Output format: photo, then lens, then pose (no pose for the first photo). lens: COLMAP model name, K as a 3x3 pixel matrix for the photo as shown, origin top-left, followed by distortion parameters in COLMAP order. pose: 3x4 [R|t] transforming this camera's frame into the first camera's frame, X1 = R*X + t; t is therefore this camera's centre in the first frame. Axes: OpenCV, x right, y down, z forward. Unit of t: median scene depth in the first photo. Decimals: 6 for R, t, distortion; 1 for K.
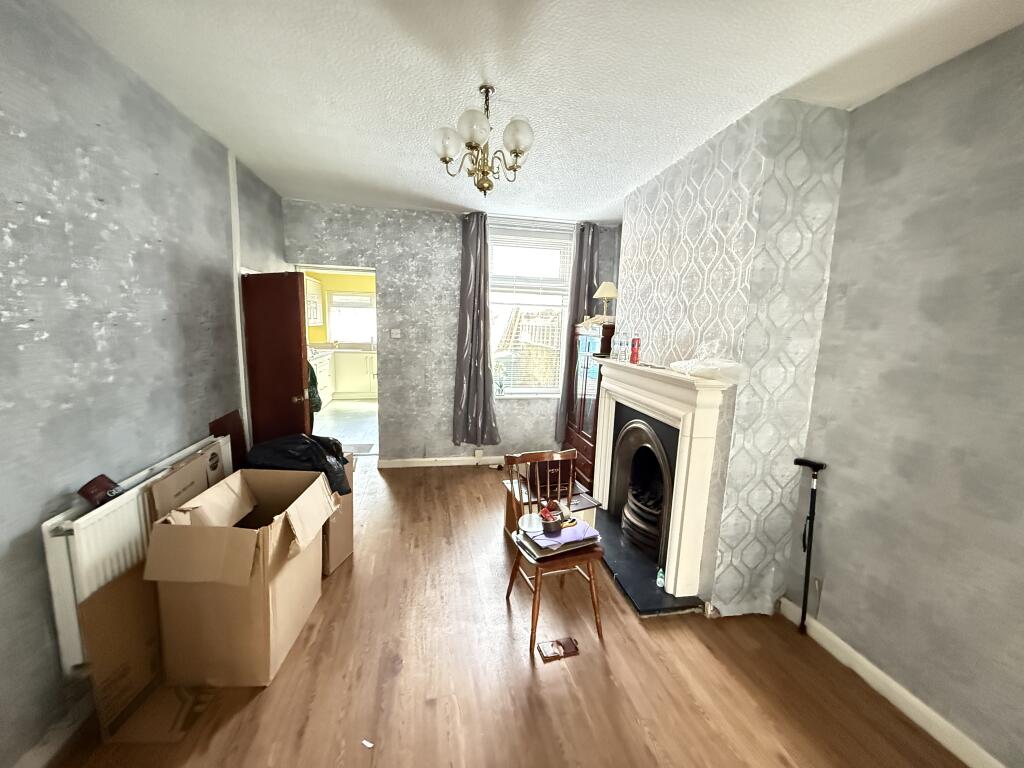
lens RADIAL K [[407.7, 0, 513.4], [0, 407.7, 380.9], [0, 0, 1]] dist [-0.001794, -0.000191]
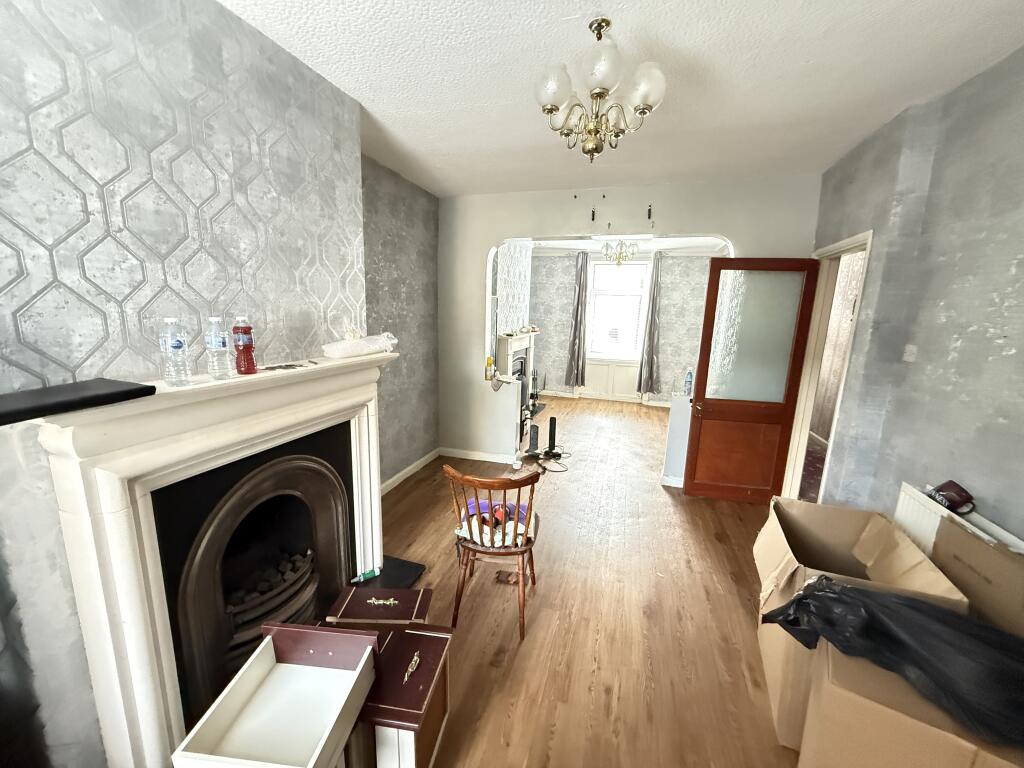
lens RADIAL K [[407.7, 0, 514.8], [0, 407.7, 385.0], [0, 0, 1]] dist [-0.001794, -0.000191]
pose [[-0.870366, -0.153415, 0.467896, -0.512415], [0.014290, 0.941956, 0.335432, -0.401232], [-0.492197, 0.298635, -0.817655, 2.513269]]
